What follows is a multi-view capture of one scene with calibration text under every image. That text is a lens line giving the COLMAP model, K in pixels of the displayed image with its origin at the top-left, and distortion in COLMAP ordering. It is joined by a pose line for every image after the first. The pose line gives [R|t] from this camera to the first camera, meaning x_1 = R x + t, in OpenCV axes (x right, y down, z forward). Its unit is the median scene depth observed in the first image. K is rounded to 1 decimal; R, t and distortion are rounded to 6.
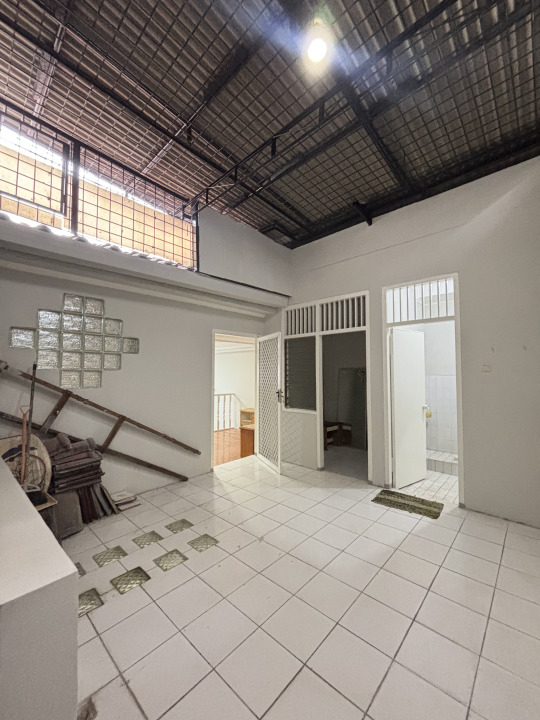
lens RADIAL K [[291.5, 0, 270.4], [0, 291.5, 362.2], [0, 0, 1]] dist [0.004275, -0.000721]
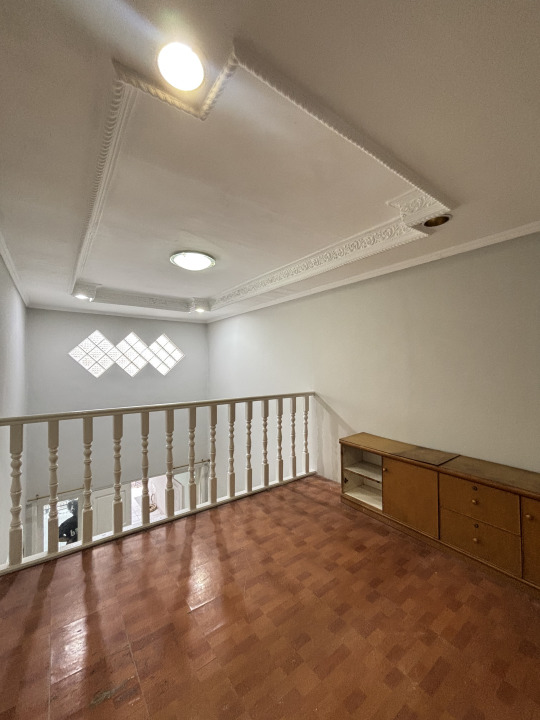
lens RADIAL K [[291.5, 0, 267.3], [0, 291.5, 358.6], [0, 0, 1]] dist [0.004275, -0.000721]
pose [[0.982509, -0.010161, -0.185937, -0.114999], [0.019192, 0.998718, 0.046833, 0.036611], [0.185223, -0.049583, 0.981445, 0.578720]]
